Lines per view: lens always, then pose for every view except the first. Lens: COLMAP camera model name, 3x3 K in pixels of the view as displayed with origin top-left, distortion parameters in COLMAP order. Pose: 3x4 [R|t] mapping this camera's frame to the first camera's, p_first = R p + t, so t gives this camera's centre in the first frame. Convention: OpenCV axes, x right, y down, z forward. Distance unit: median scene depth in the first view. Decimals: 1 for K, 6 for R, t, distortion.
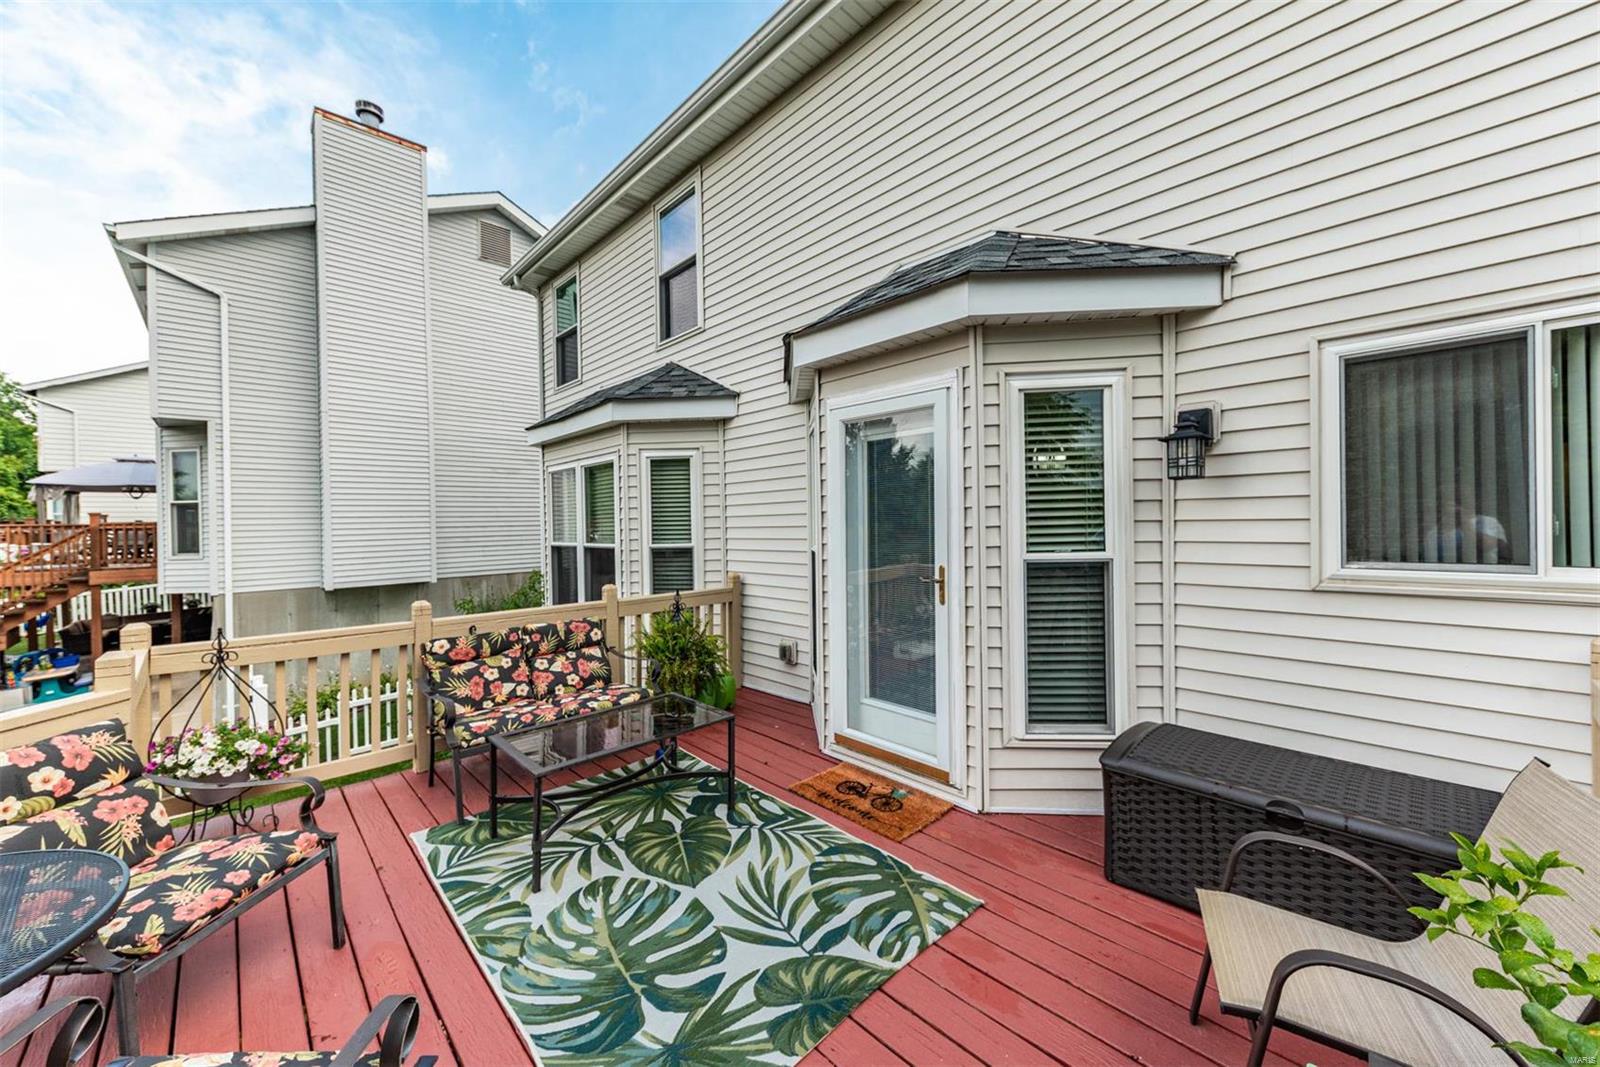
lens RADIAL K [[601.3, 0, 771.8], [0, 601.3, 529.8], [0, 0, 1]] dist [0.006047, -0.000542]
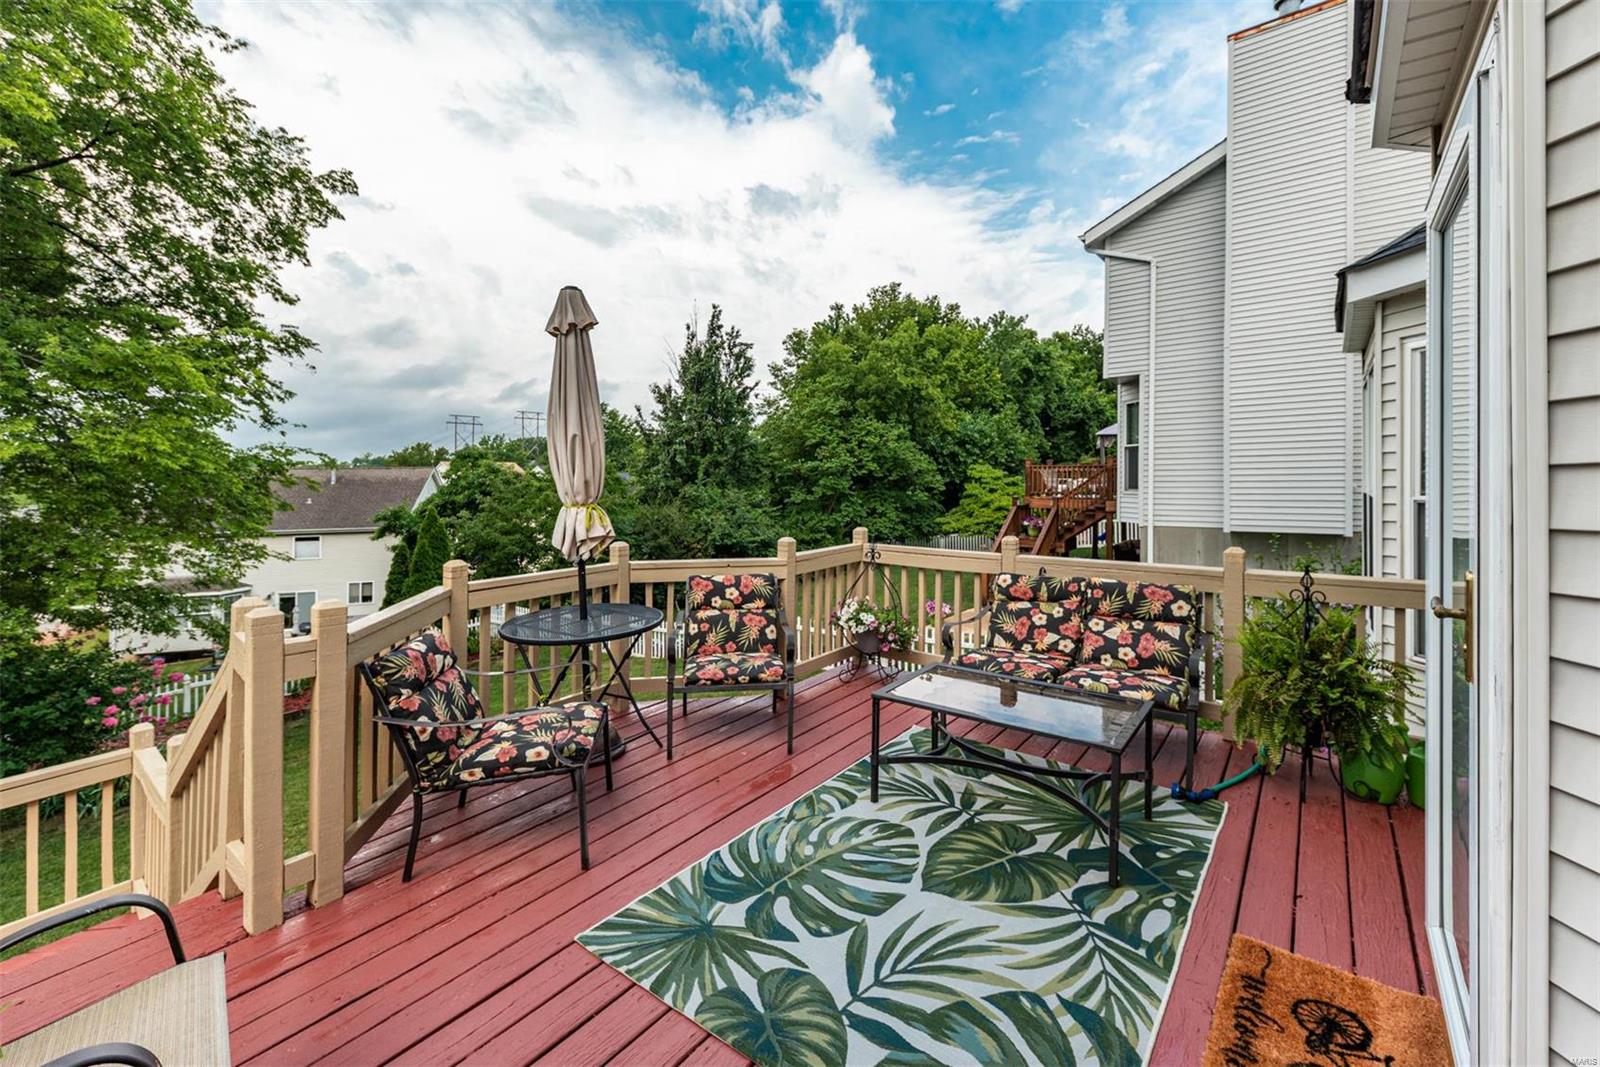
lens RADIAL K [[652.2, 0, 808.8], [0, 652.2, 462.0], [0, 0, 1]] dist [0.008428, 0.000245]
pose [[0.170295, -0.007935, -0.985361, 0.641050], [-0.002519, 0.999961, -0.008487, -0.004458], [0.985390, 0.003927, 0.170269, 0.571811]]
